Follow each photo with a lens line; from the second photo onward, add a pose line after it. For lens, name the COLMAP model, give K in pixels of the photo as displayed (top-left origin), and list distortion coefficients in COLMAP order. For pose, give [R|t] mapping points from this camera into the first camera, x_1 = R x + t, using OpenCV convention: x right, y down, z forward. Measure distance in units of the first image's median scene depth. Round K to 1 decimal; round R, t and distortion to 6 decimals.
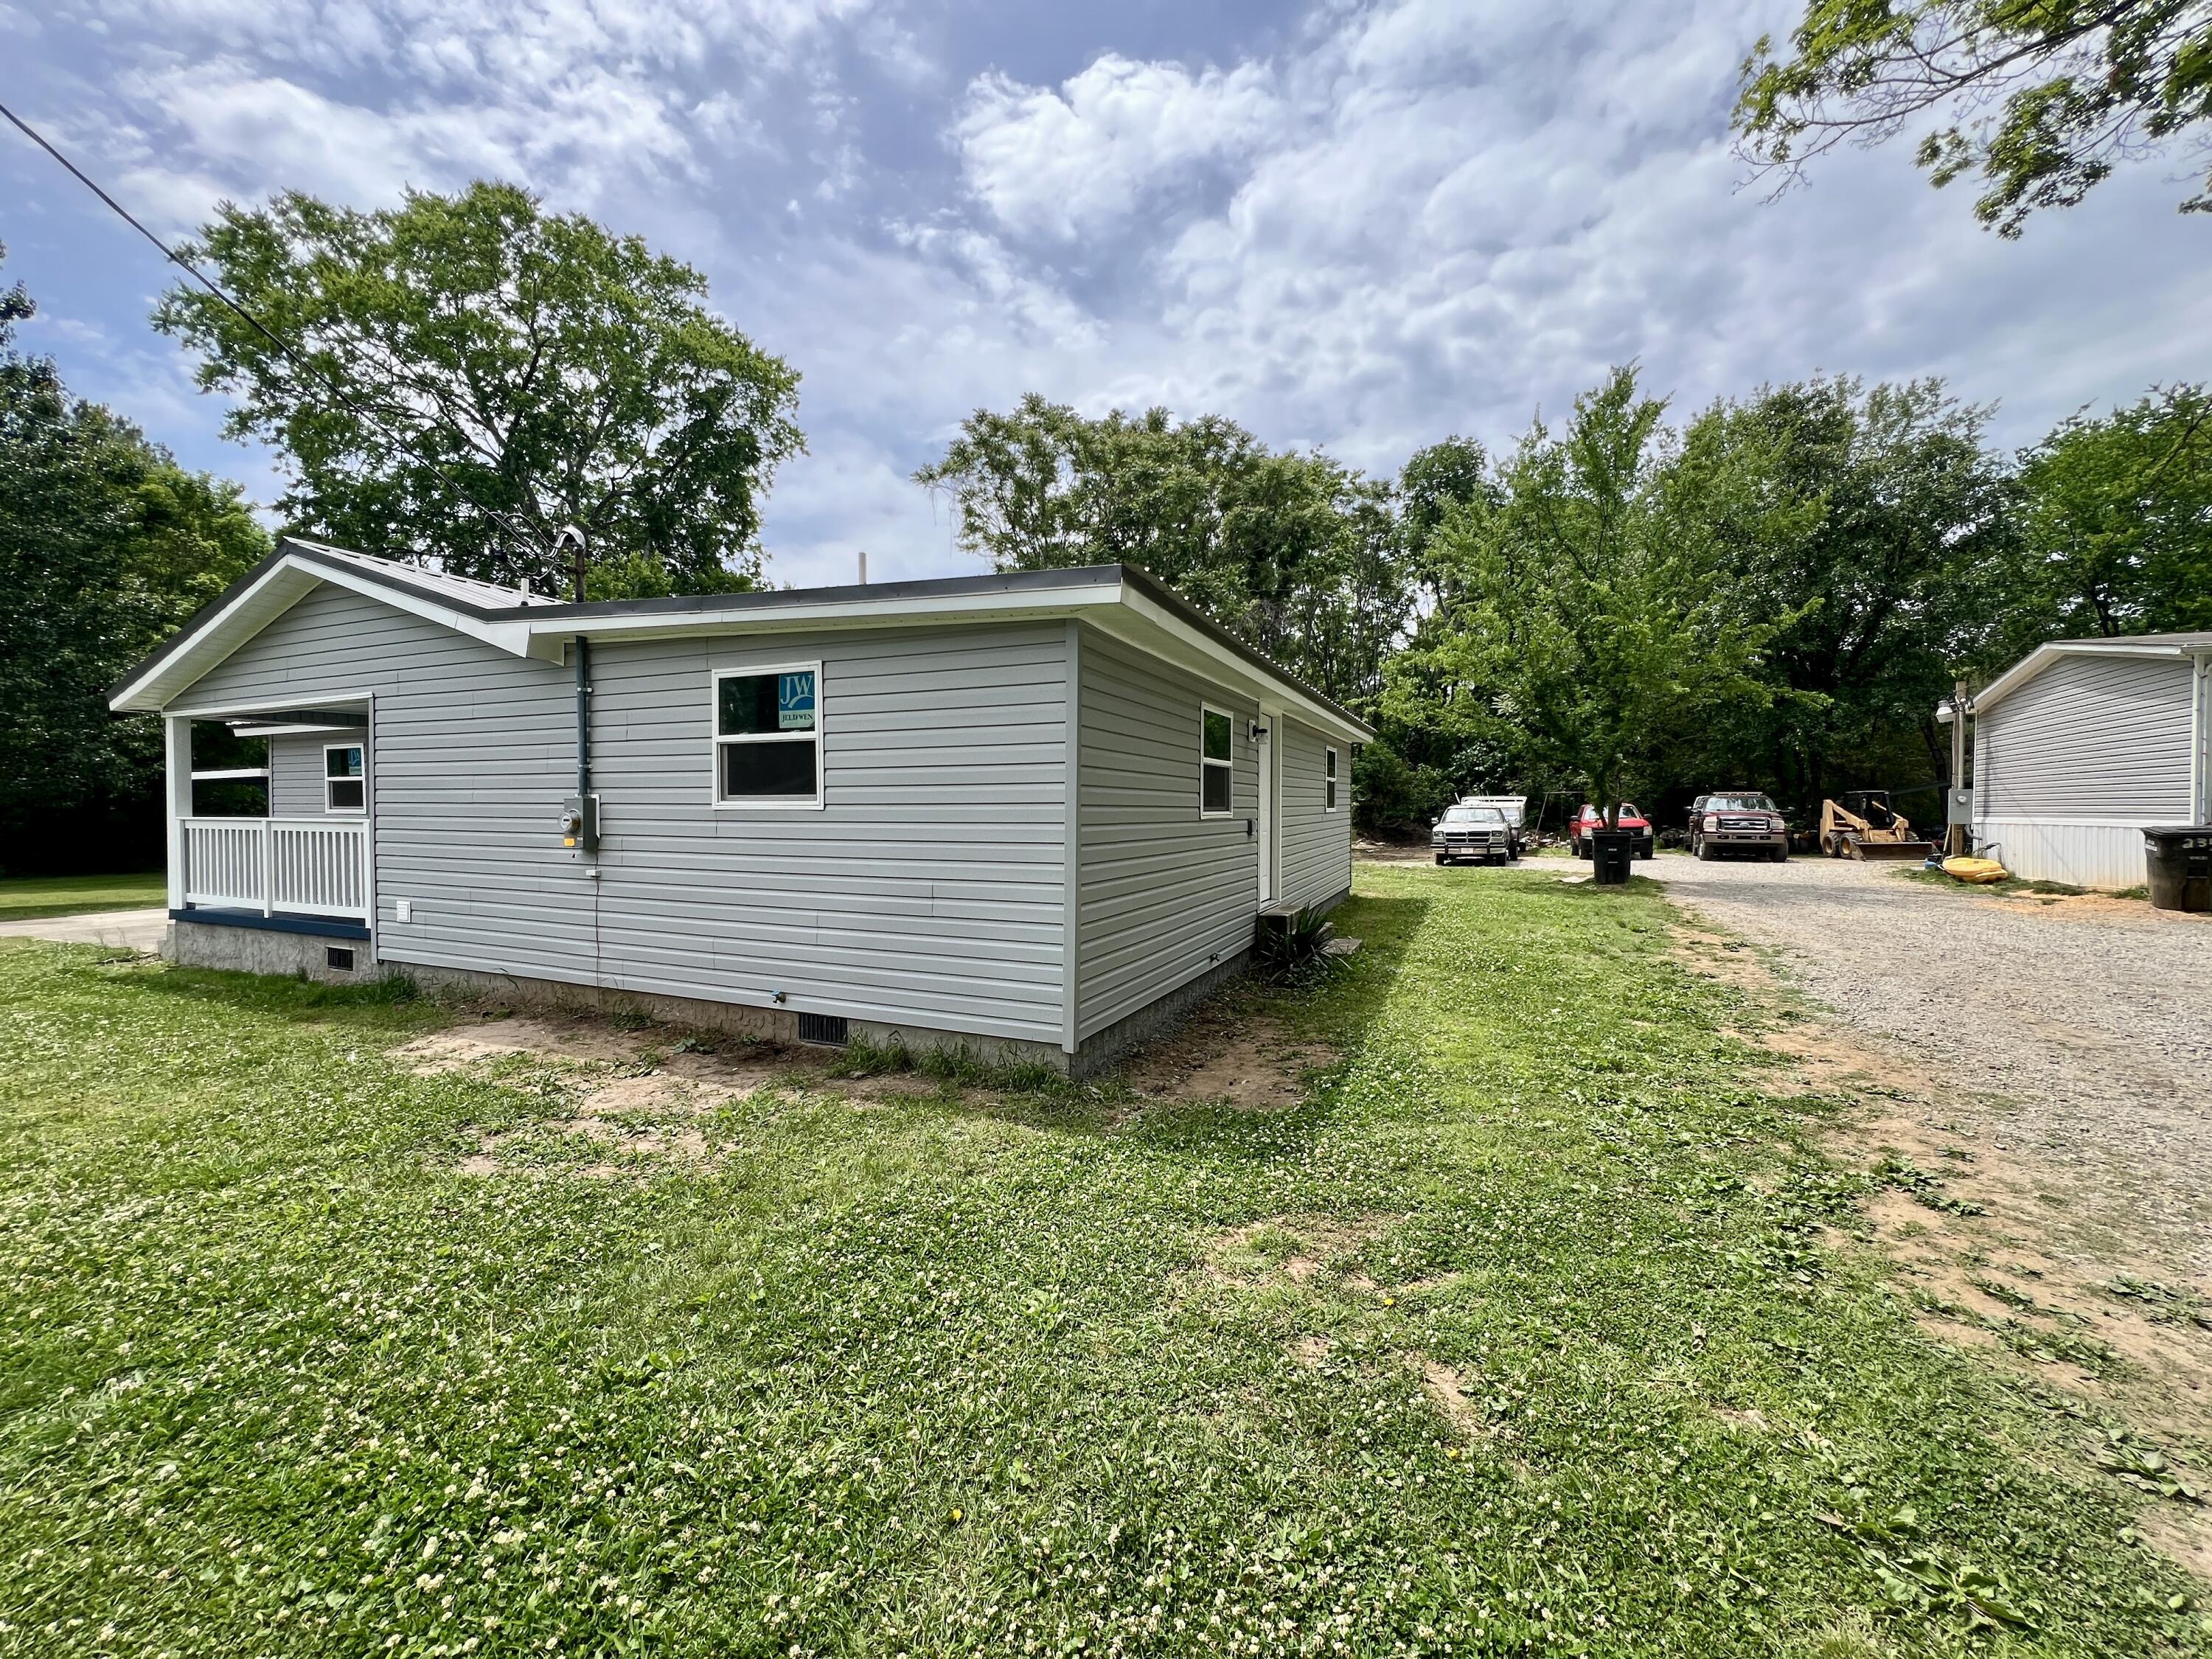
lens RADIAL K [[882.0, 0, 1100.1], [0, 882.0, 828.0], [0, 0, 1]] dist [-0.001986, 0.000158]
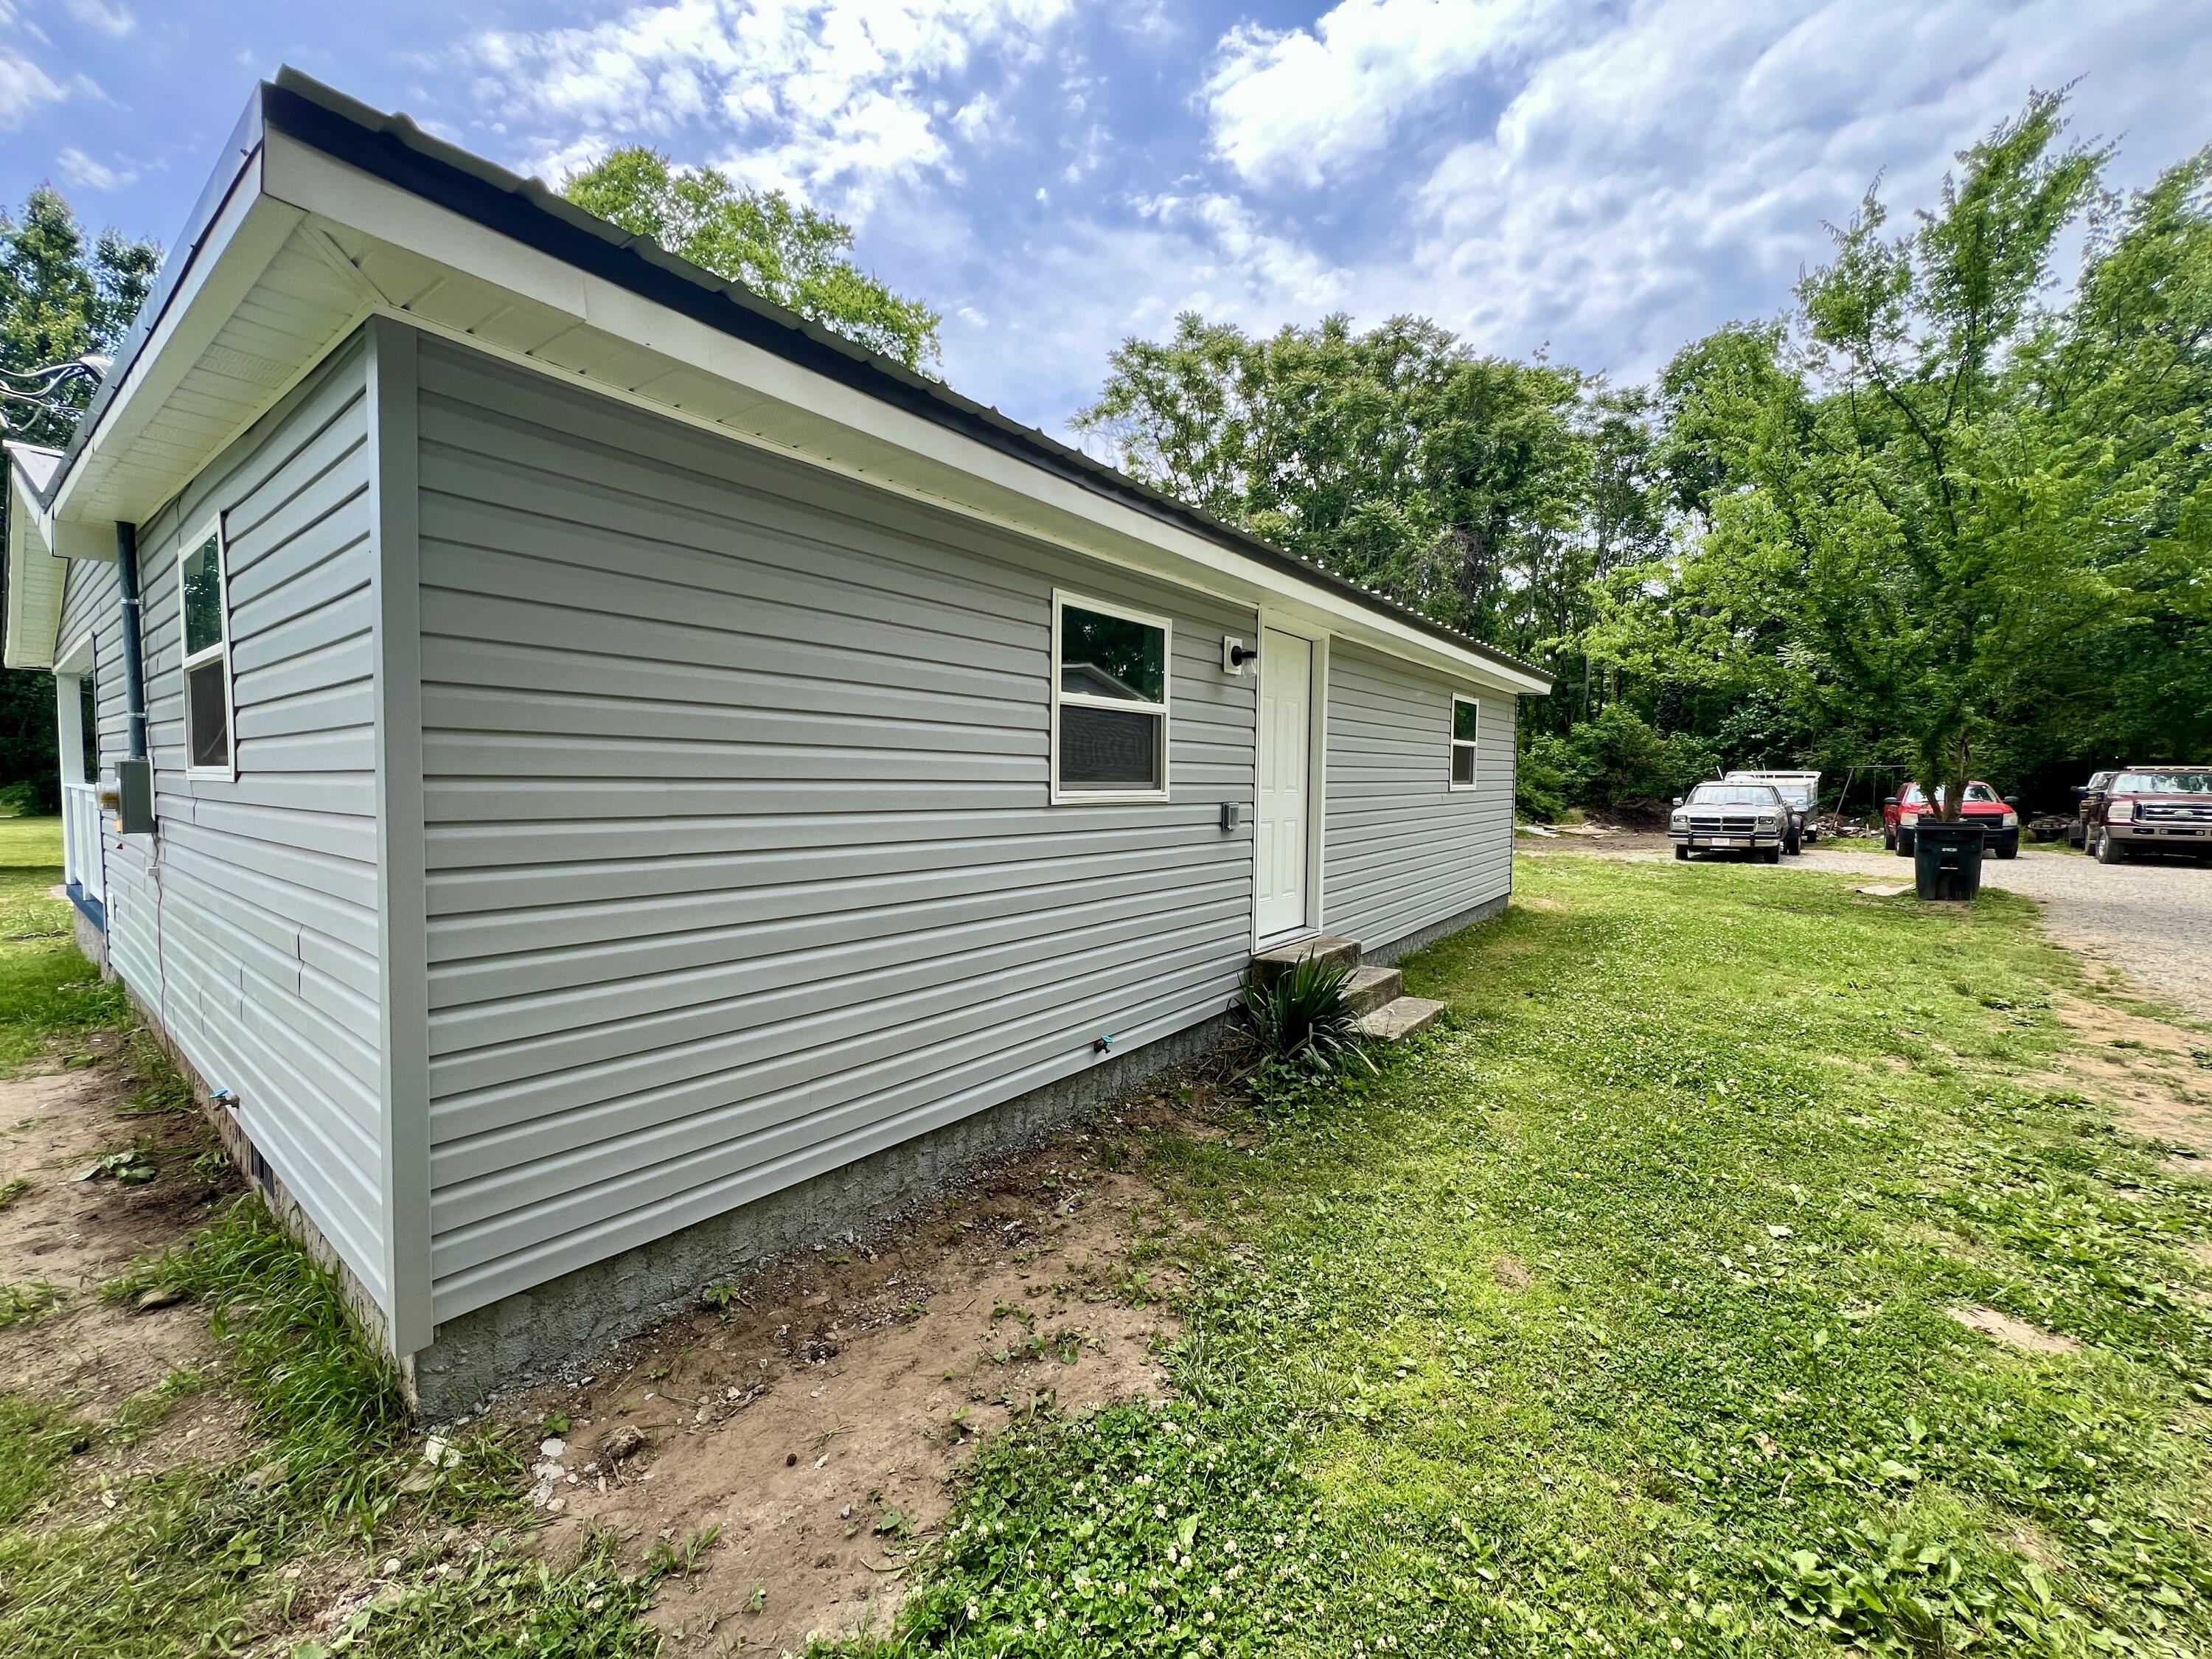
lens RADIAL K [[882.0, 0, 1100.1], [0, 882.0, 828.0], [0, 0, 1]] dist [-0.001986, 0.000158]
pose [[0.970643, 0.020427, -0.239656, 0.061185], [-0.013019, 0.999388, 0.032456, -0.002996], [0.240173, -0.028383, 0.970315, 0.104088]]
